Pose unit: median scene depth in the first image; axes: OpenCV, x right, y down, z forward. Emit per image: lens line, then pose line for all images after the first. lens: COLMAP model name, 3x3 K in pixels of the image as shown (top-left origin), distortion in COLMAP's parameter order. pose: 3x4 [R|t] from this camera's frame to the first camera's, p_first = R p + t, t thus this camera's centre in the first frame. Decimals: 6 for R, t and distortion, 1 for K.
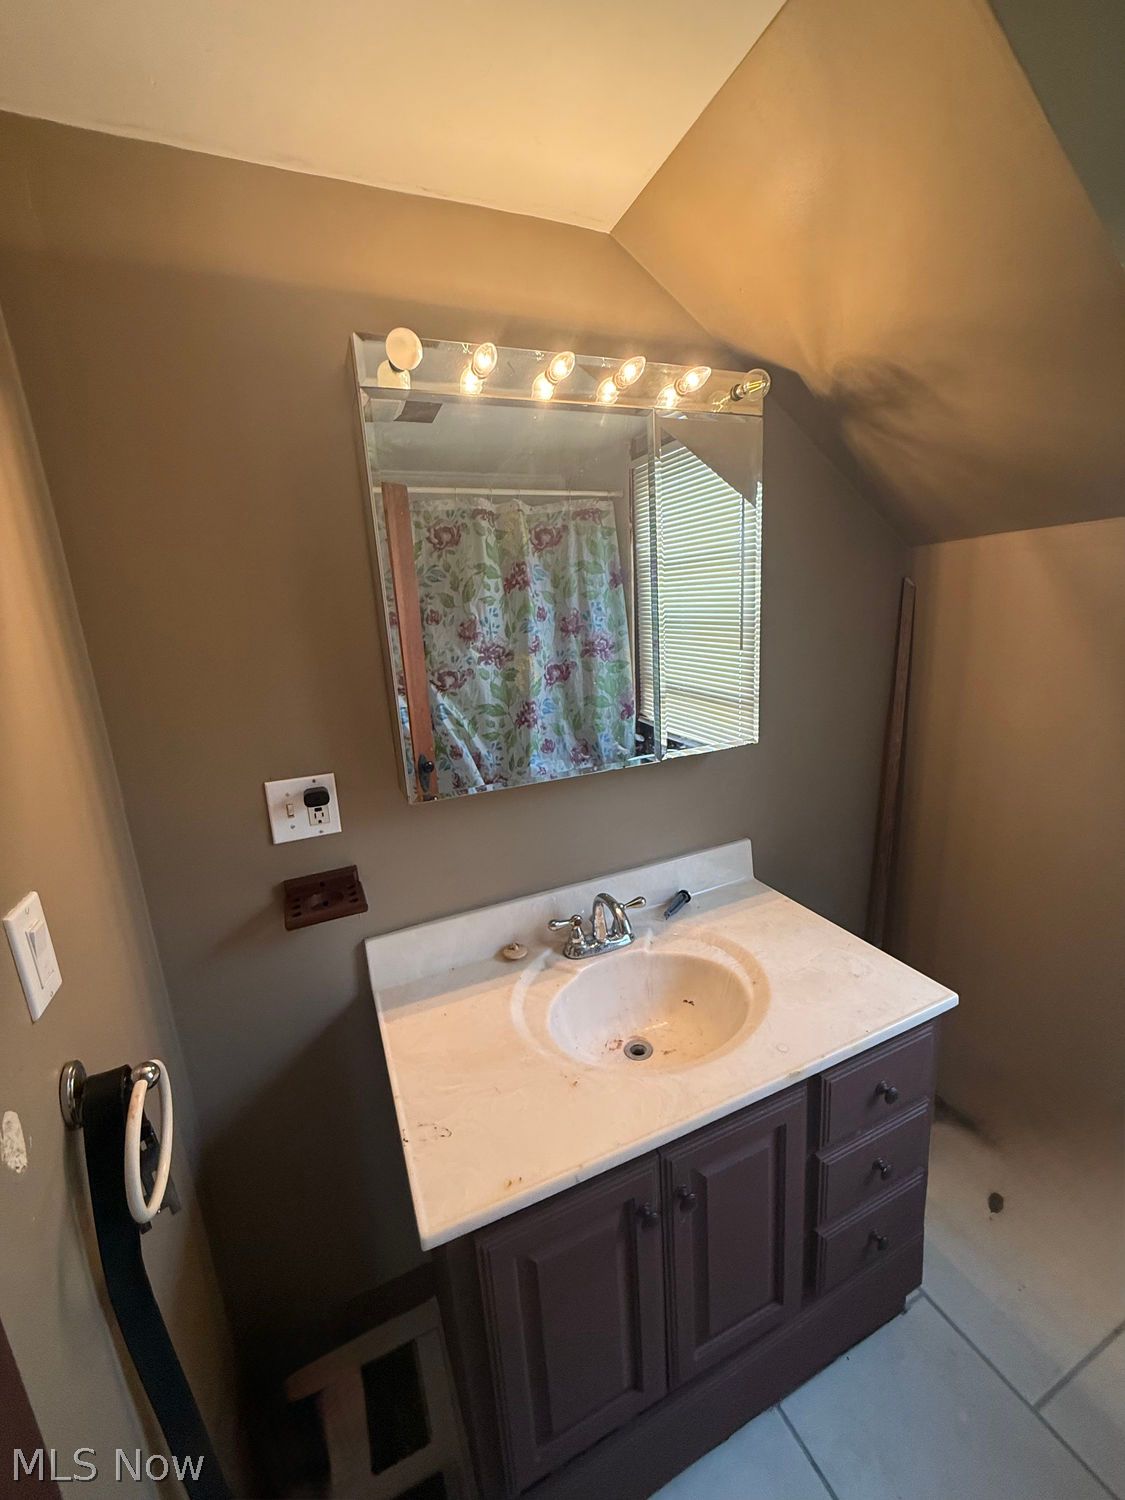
lens RADIAL K [[590.9, 0, 565.0], [0, 590.9, 742.6], [0, 0, 1]] dist [-0.002124, -0.000139]
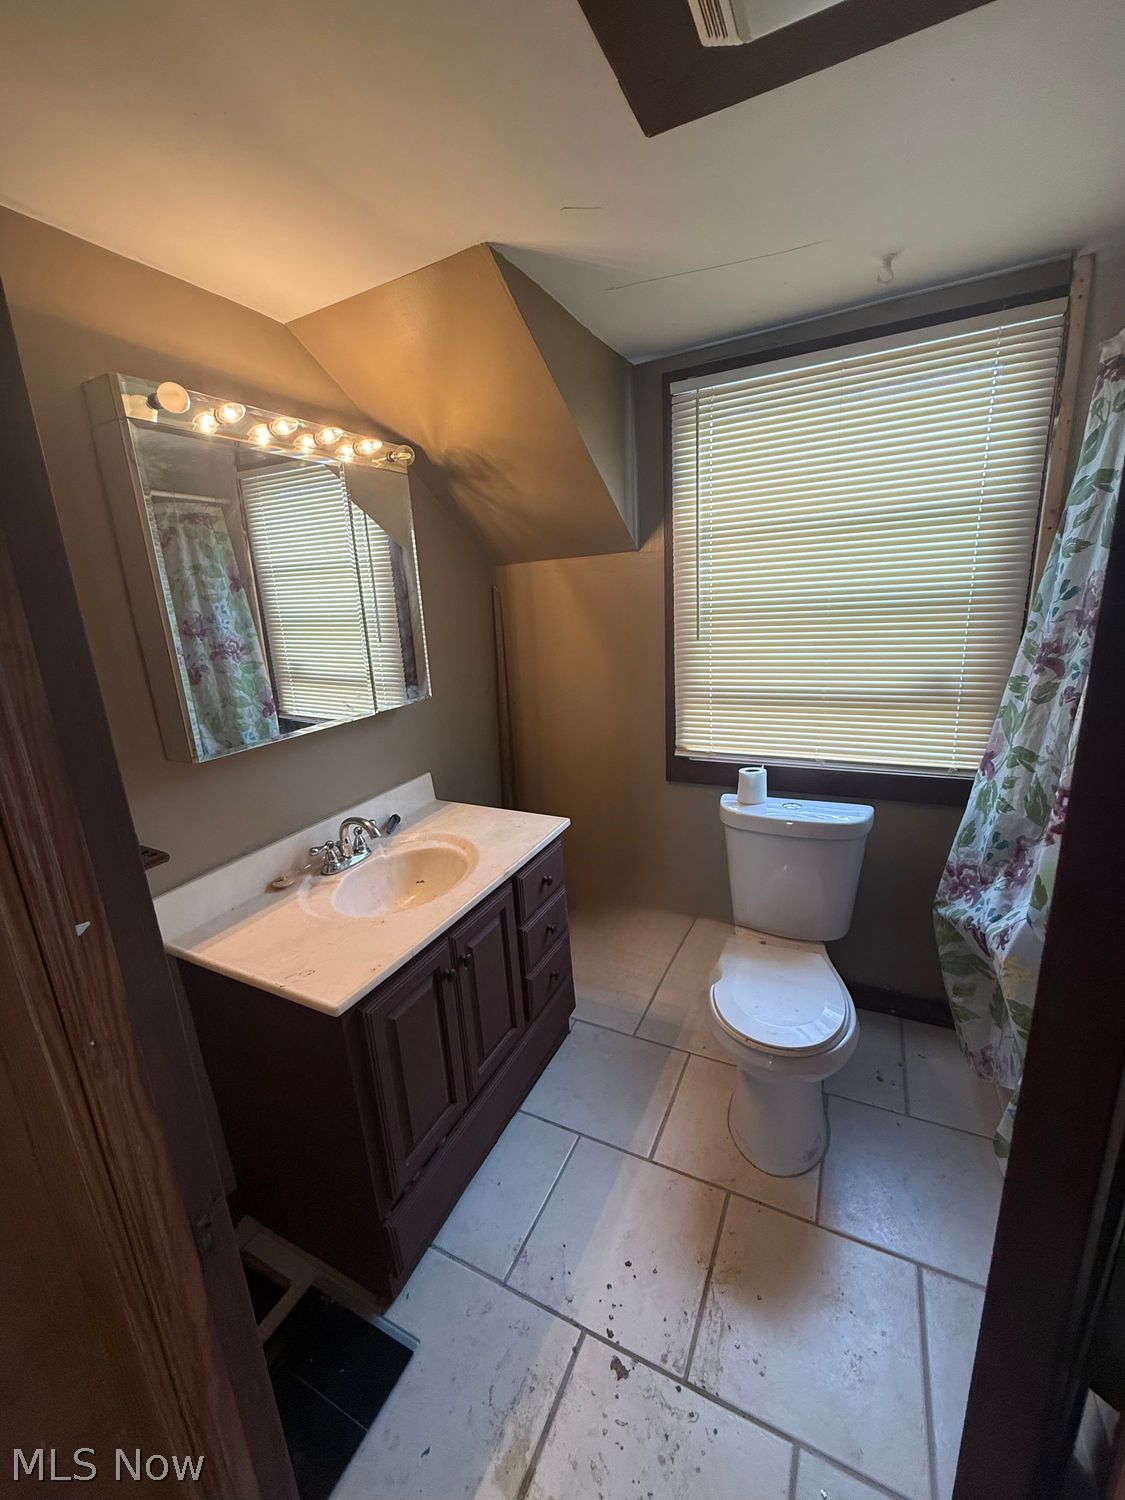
lens RADIAL K [[590.9, 0, 565.0], [0, 590.9, 742.6], [0, 0, 1]] dist [-0.002124, -0.000139]
pose [[0.767173, -0.141980, 0.625529, -0.331945], [0.152828, 0.987570, 0.036720, 0.103483], [-0.622968, 0.067428, 0.779336, -0.309949]]
